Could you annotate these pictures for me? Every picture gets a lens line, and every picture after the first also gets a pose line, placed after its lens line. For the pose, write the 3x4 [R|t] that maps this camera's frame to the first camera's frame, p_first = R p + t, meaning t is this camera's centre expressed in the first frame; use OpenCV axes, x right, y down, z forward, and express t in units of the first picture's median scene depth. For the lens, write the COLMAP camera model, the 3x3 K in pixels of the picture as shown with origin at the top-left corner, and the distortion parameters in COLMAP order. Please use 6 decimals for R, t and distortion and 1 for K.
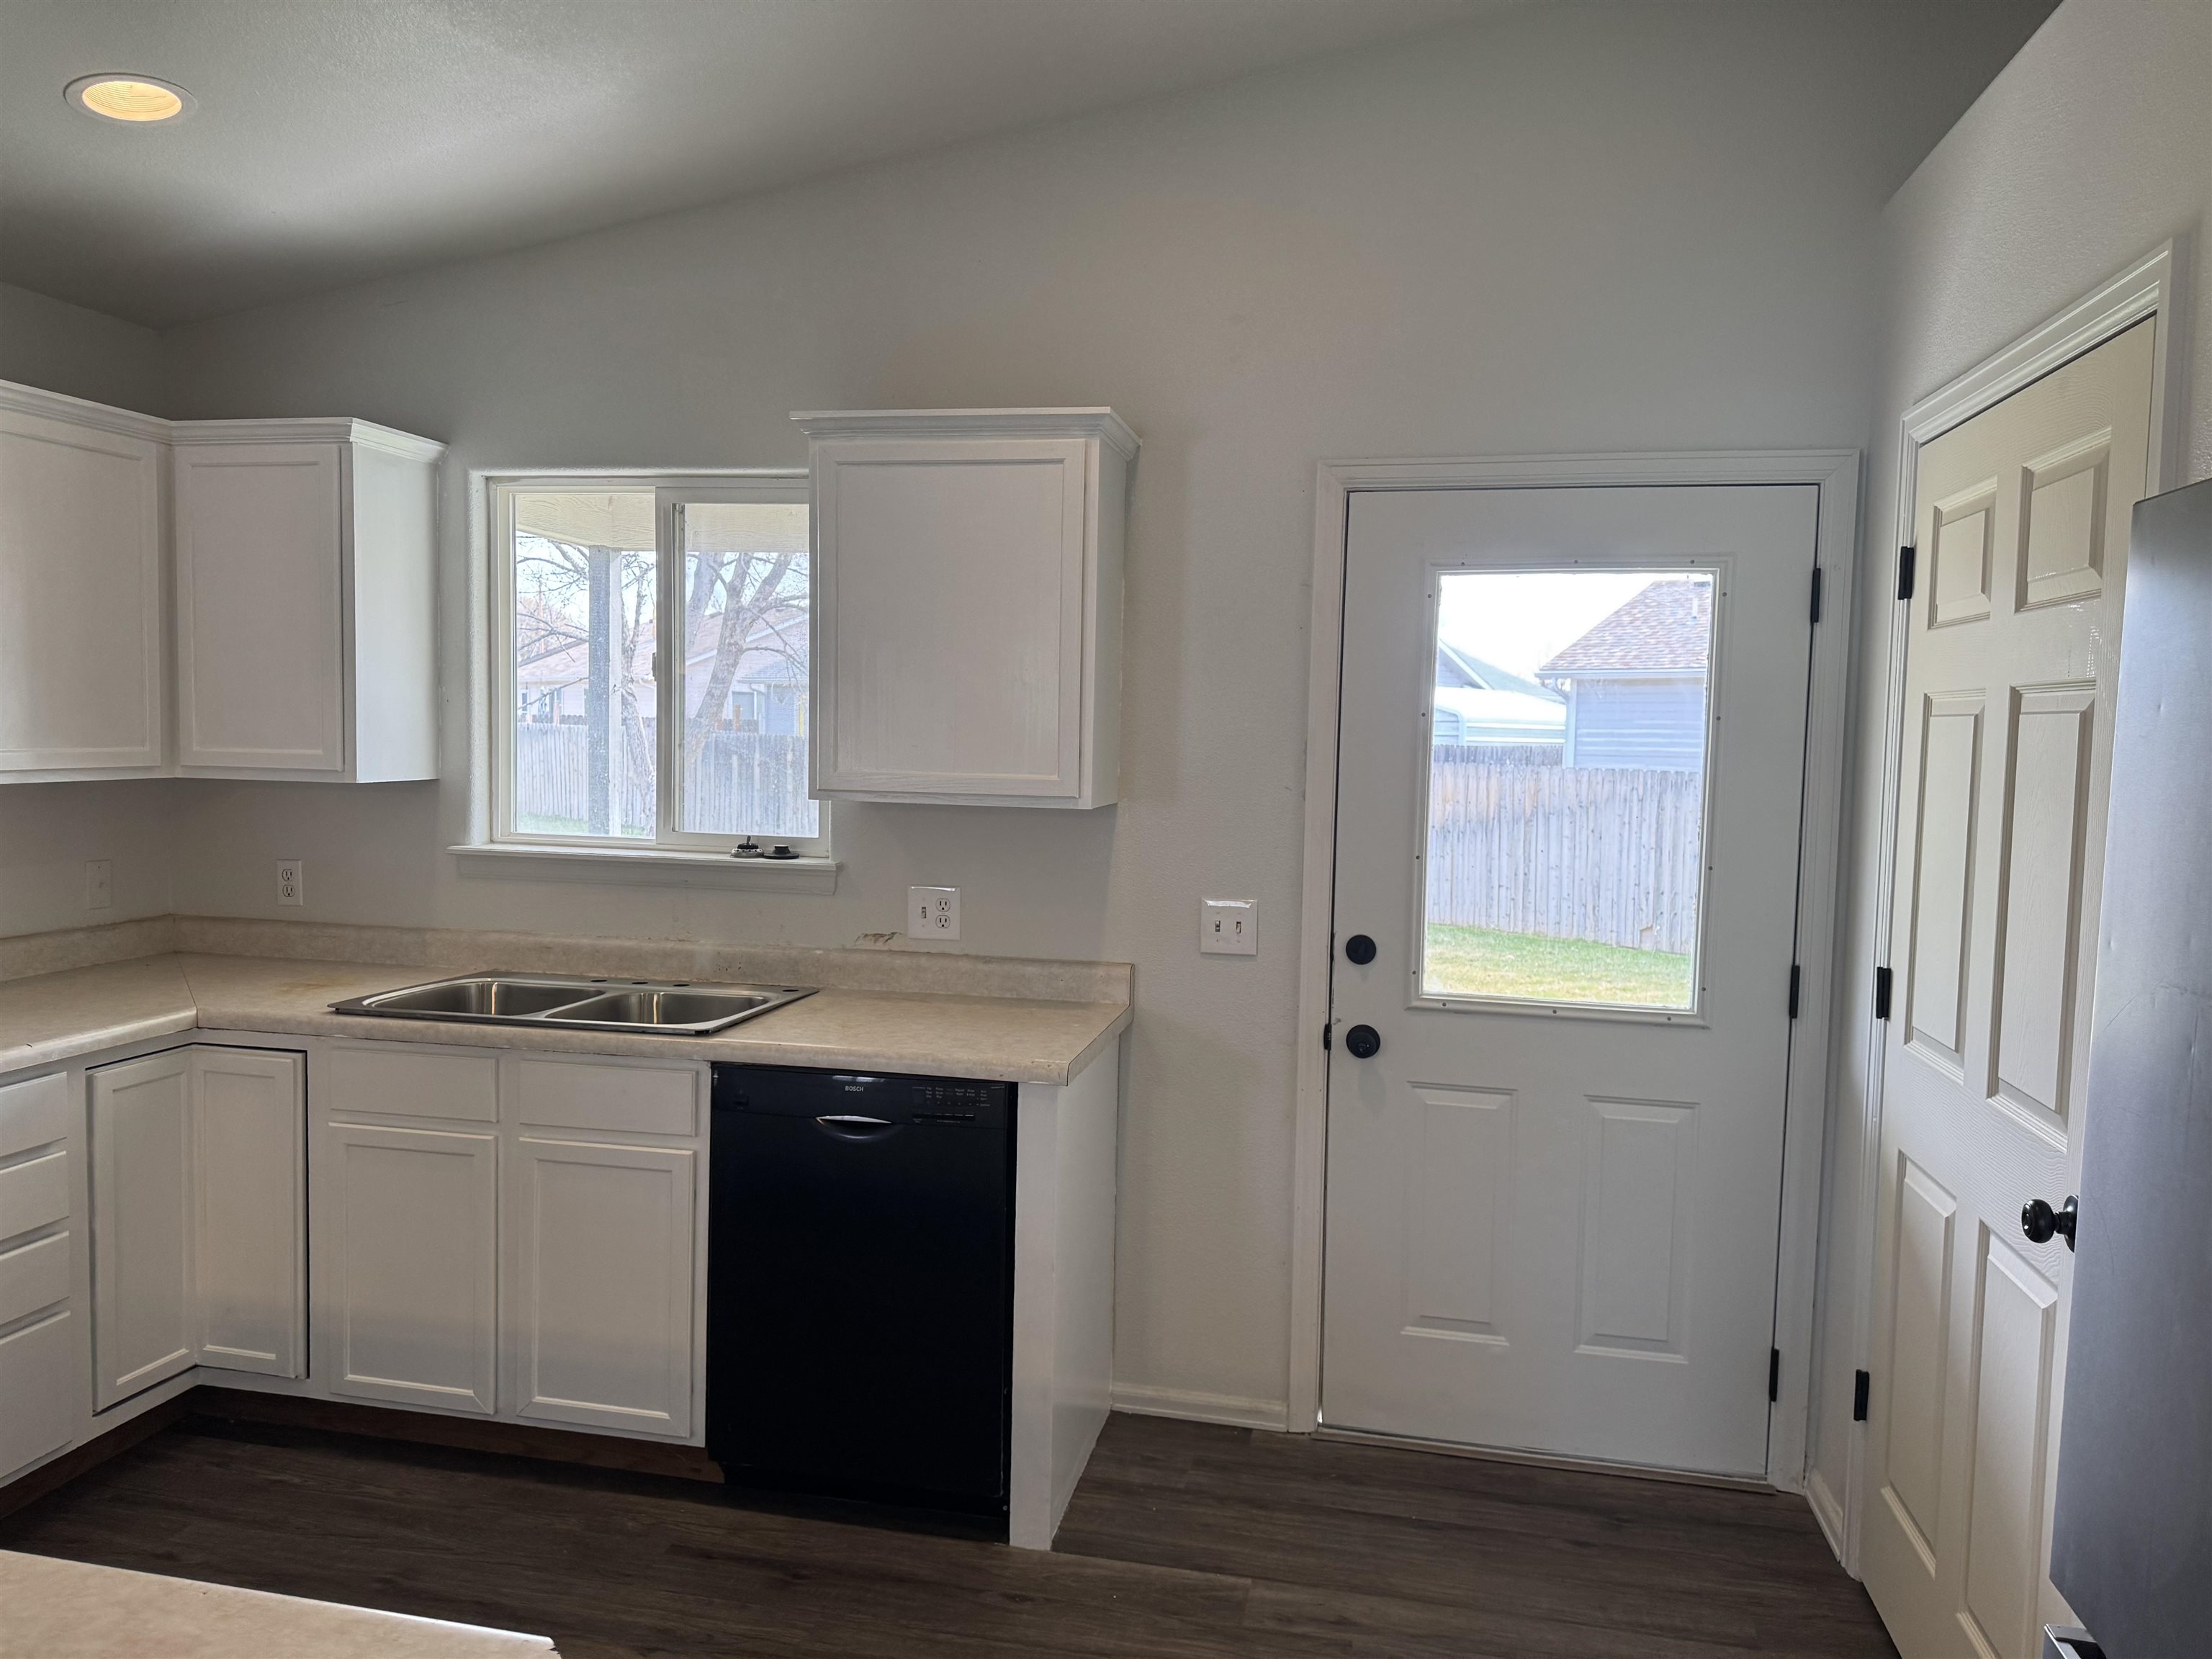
lens RADIAL K [[1538.0, 0, 1106.0], [0, 1538.0, 829.5], [0, 0, 1]] dist [0.132934, -0.192579]
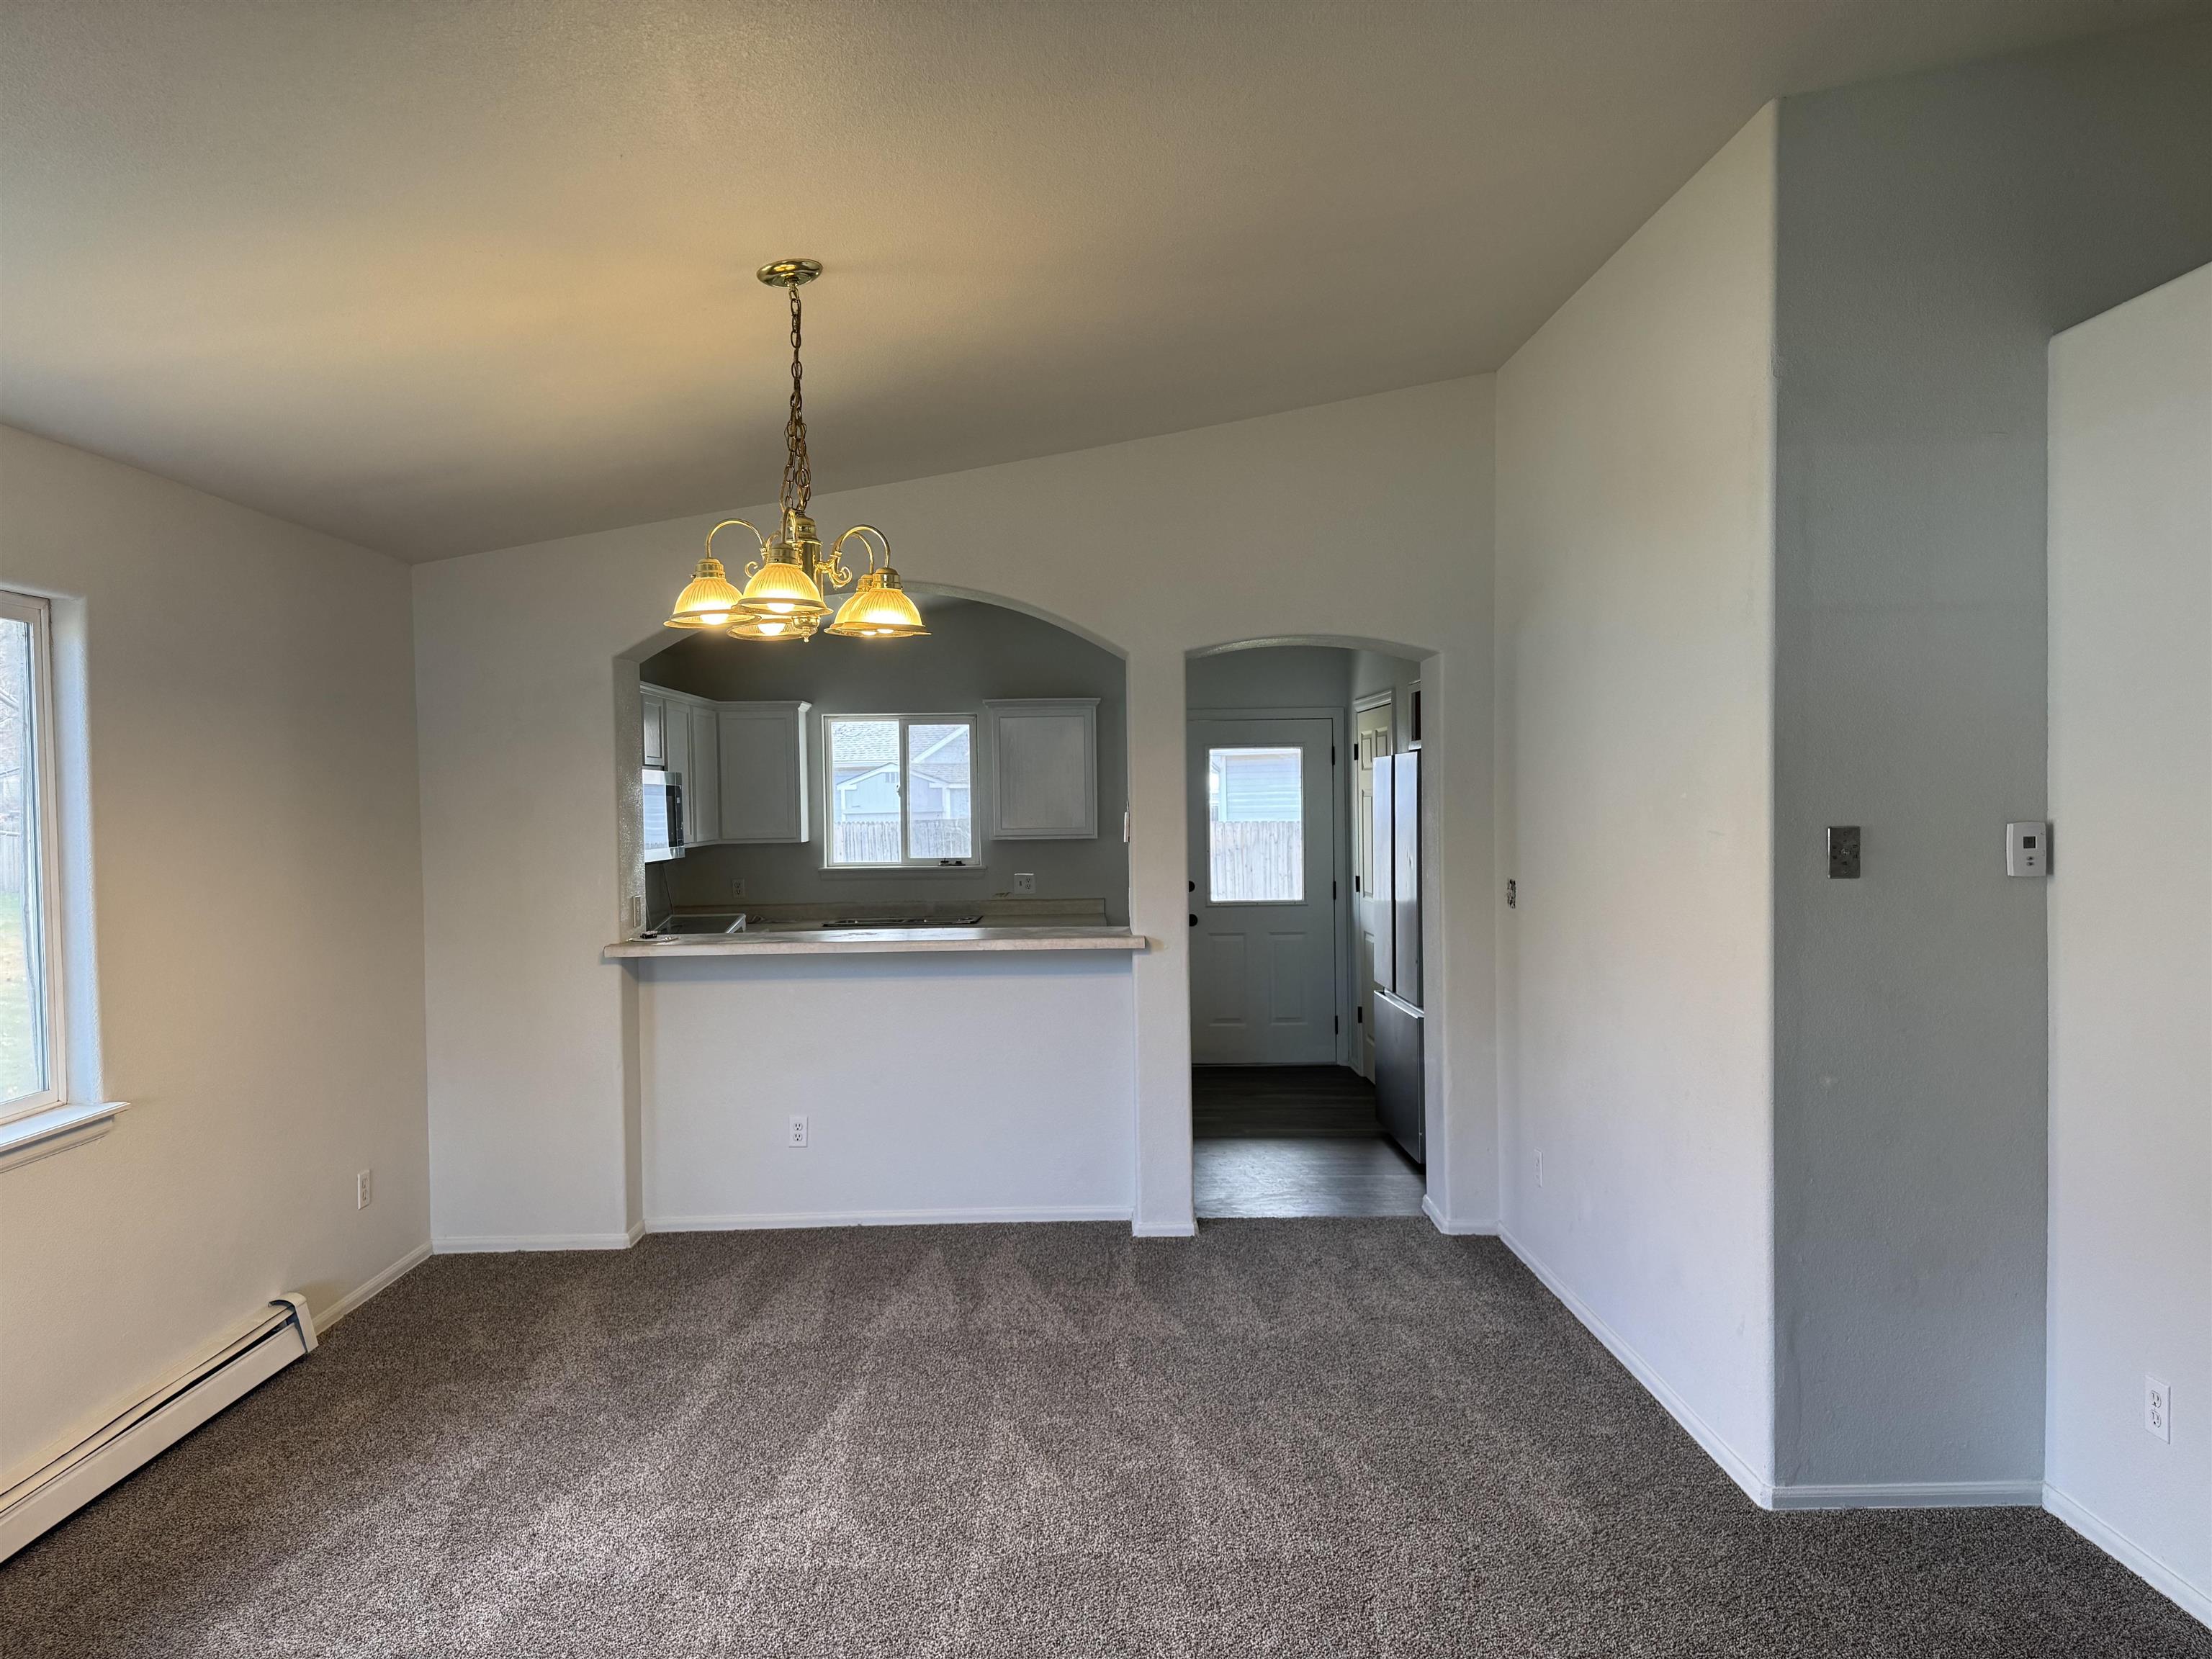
lens RADIAL K [[1538.0, 0, 1106.0], [0, 1538.0, 829.5], [0, 0, 1]] dist [0.132934, -0.192579]
pose [[0.971625, -0.041800, 0.232802, -0.610144], [0.051742, 0.997984, -0.036762, 0.069829], [-0.230796, 0.047765, 0.971829, -1.622228]]
